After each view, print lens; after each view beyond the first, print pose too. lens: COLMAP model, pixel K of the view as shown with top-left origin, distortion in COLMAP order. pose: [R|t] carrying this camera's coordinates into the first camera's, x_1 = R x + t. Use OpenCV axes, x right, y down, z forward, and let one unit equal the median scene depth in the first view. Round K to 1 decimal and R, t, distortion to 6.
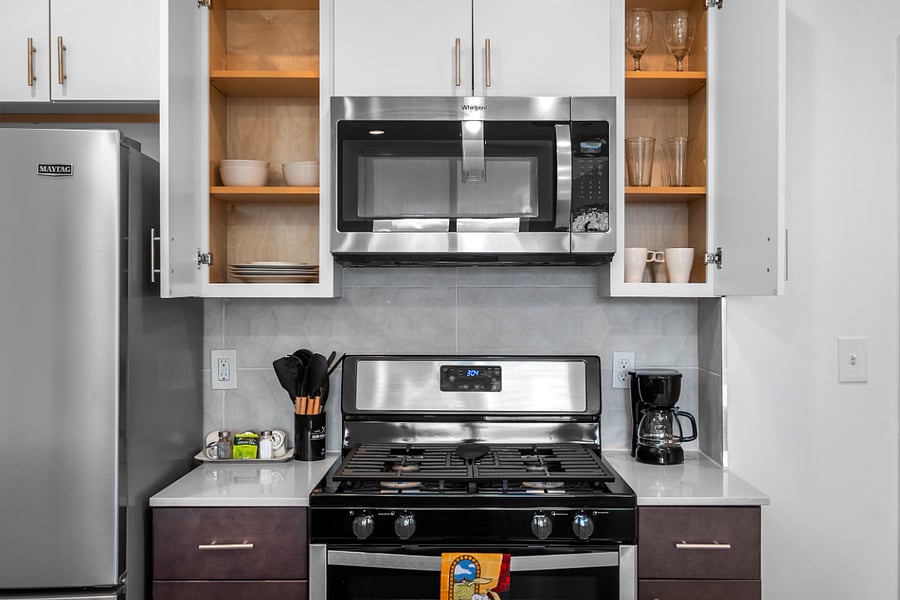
lens RADIAL K [[940.7, 0, 464.1], [0, 940.7, 292.5], [0, 0, 1]] dist [0.016768, 0.000000]
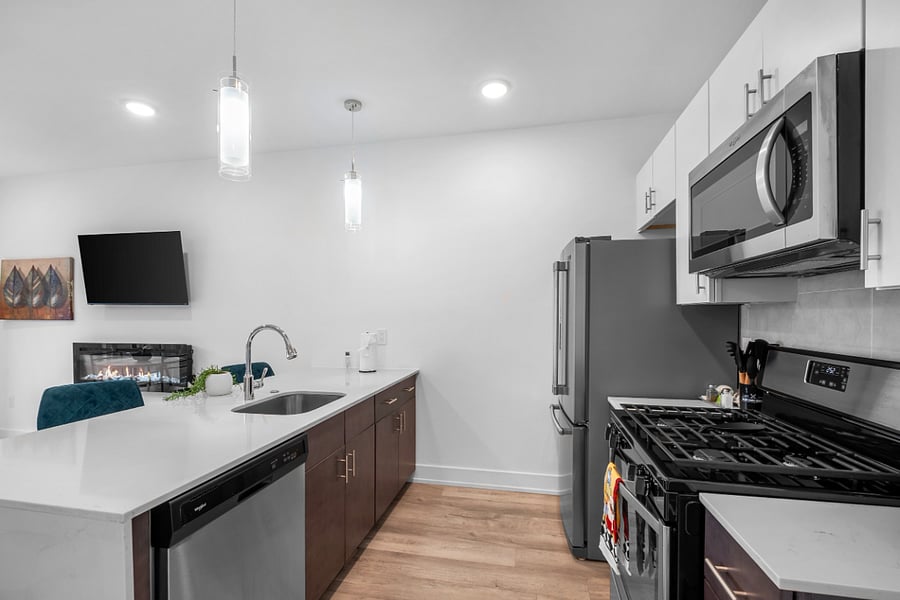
lens RADIAL K [[392.2, 0, 438.6], [0, 392.2, 317.4], [0, 0, 1]] dist [-0.004005, -0.000552]
pose [[-0.227009, 0.004322, -0.973883, 0.535261], [0.006124, 0.999977, 0.003011, 0.023229], [0.973873, -0.005281, -0.227030, 0.684182]]
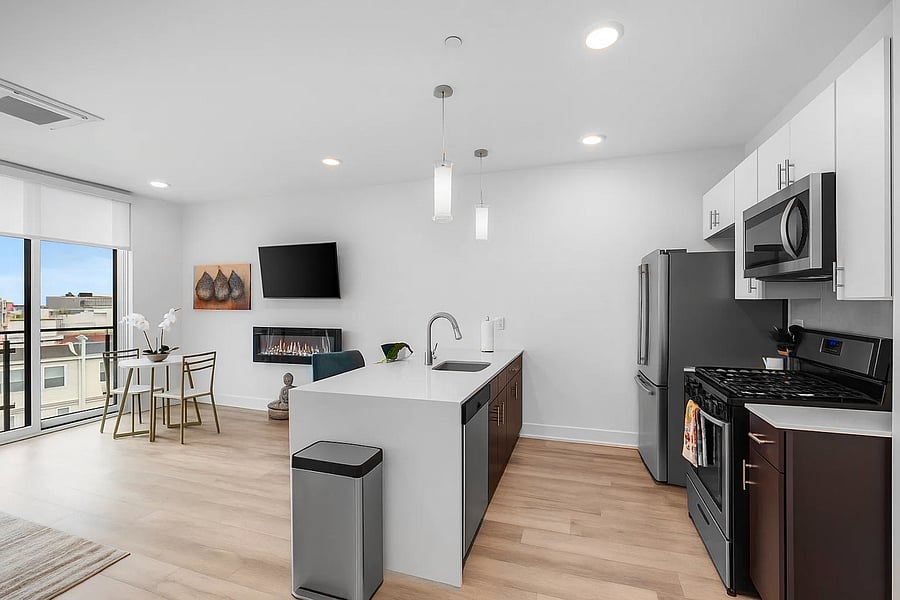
lens RADIAL K [[392.2, 0, 438.2], [0, 392.2, 305.5], [0, 0, 1]] dist [-0.004005, -0.000552]
pose [[-0.338343, 0.000163, -0.941023, 0.935421], [0.006339, 0.999978, -0.002106, 0.016115], [0.941002, -0.006678, -0.338336, 0.569051]]
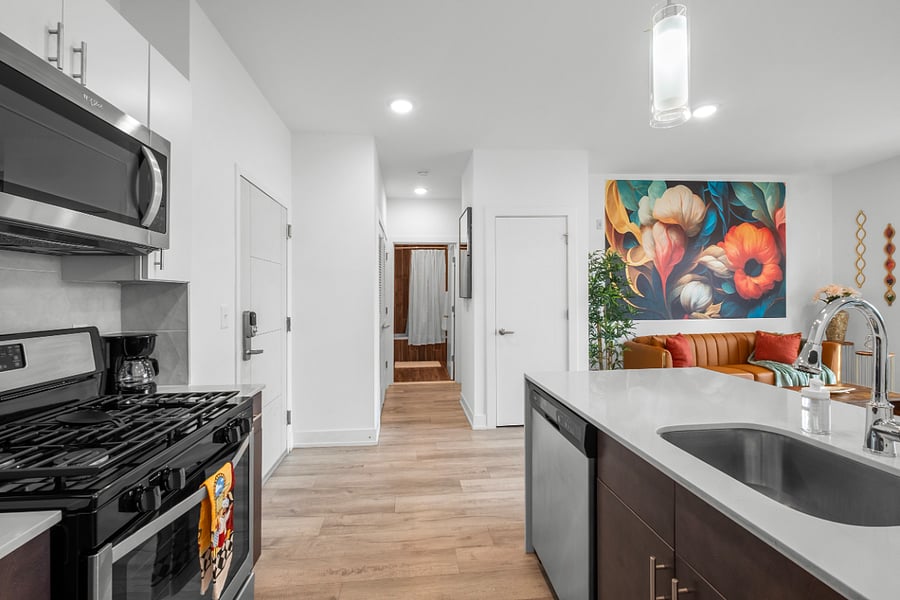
lens RADIAL K [[392.2, 0, 442.8], [0, 392.2, 295.7], [0, 0, 1]] dist [-0.004005, -0.000552]
pose [[-0.075538, 0.000519, 0.997143, -0.432940], [0.010208, 0.999948, 0.000252, 0.030344], [-0.997091, 0.010198, -0.075539, 0.572305]]
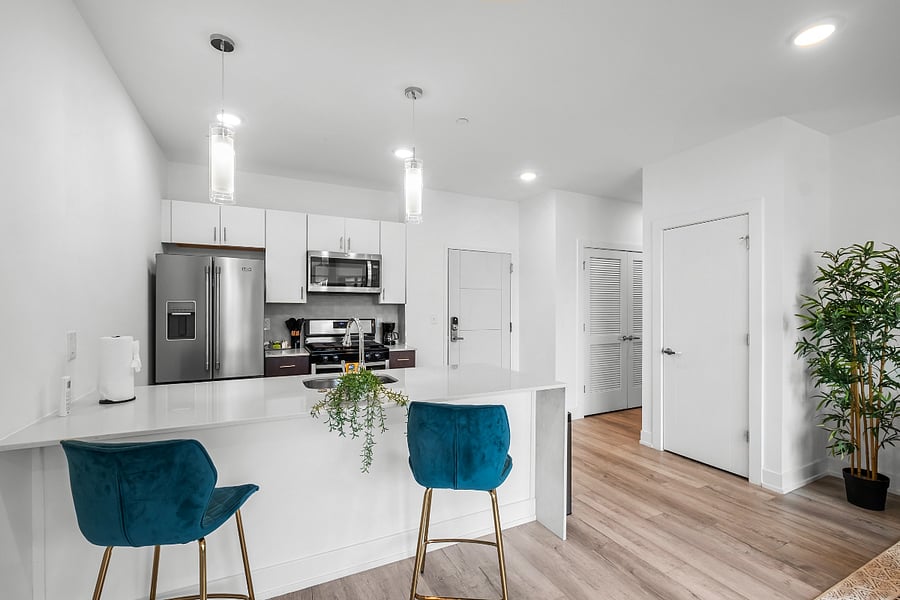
lens RADIAL K [[392.2, 0, 451.5], [0, 392.2, 308.4], [0, 0, 1]] dist [-0.004005, -0.000552]
pose [[0.900678, 0.002312, 0.434481, -0.282778], [-0.005198, 0.999972, 0.005453, 0.014019], [-0.434456, -0.007170, 0.900664, -0.621944]]
